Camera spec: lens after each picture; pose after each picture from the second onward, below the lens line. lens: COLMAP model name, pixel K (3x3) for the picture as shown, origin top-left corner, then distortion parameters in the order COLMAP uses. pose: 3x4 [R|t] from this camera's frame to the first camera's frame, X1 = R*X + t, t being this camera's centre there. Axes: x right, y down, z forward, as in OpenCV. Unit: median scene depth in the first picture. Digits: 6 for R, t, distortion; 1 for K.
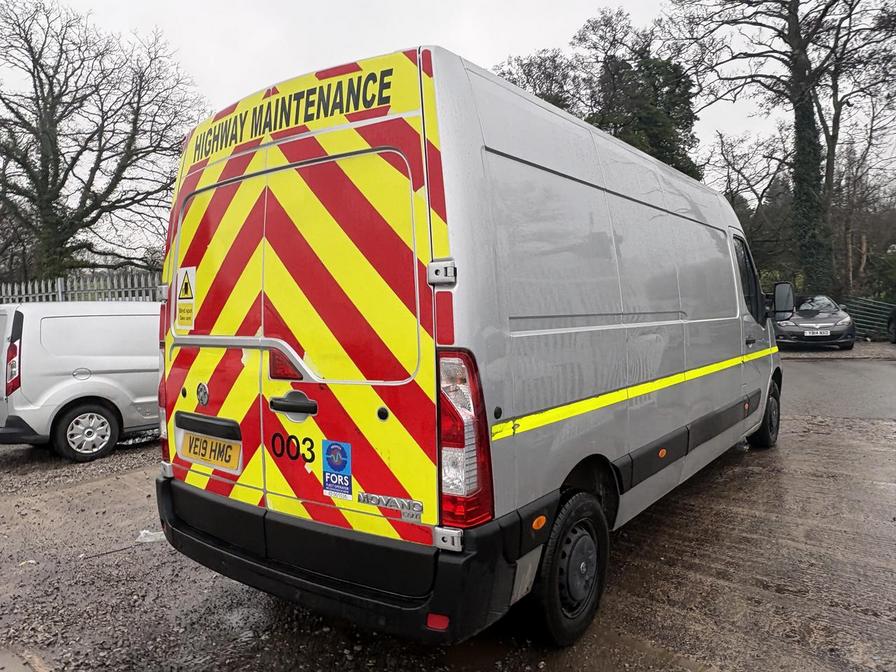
lens RADIAL K [[657.8, 0, 448.0], [0, 657.8, 336.0], [0, 0, 1]] dist [0.074574, -0.001195]
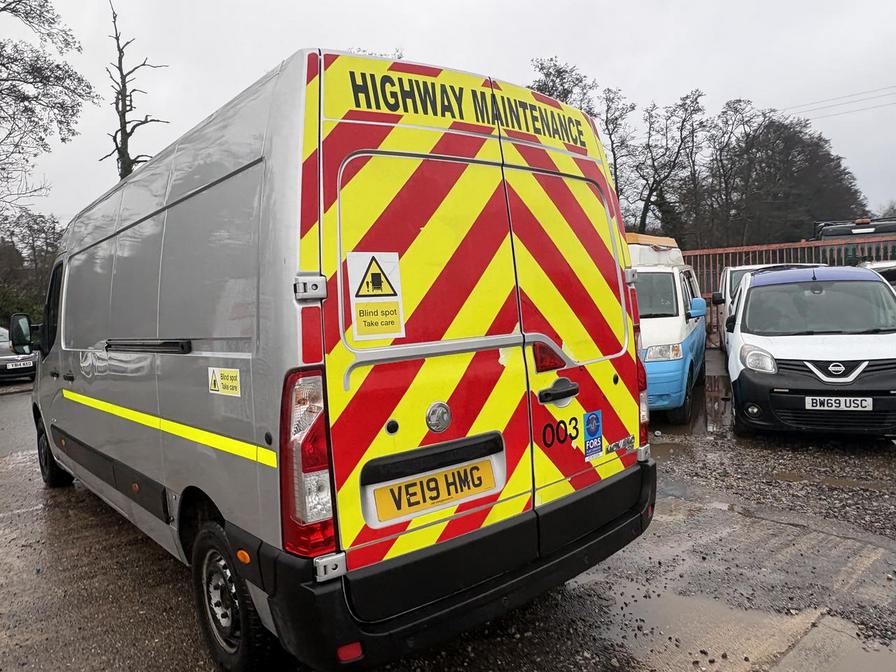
lens RADIAL K [[657.8, 0, 448.0], [0, 657.8, 336.0], [0, 0, 1]] dist [0.074574, -0.001195]
pose [[0.150637, -0.025001, 0.988273, -1.255778], [0.103850, 0.994549, 0.009330, -0.014150], [-0.983119, 0.101226, 0.152413, 0.957526]]
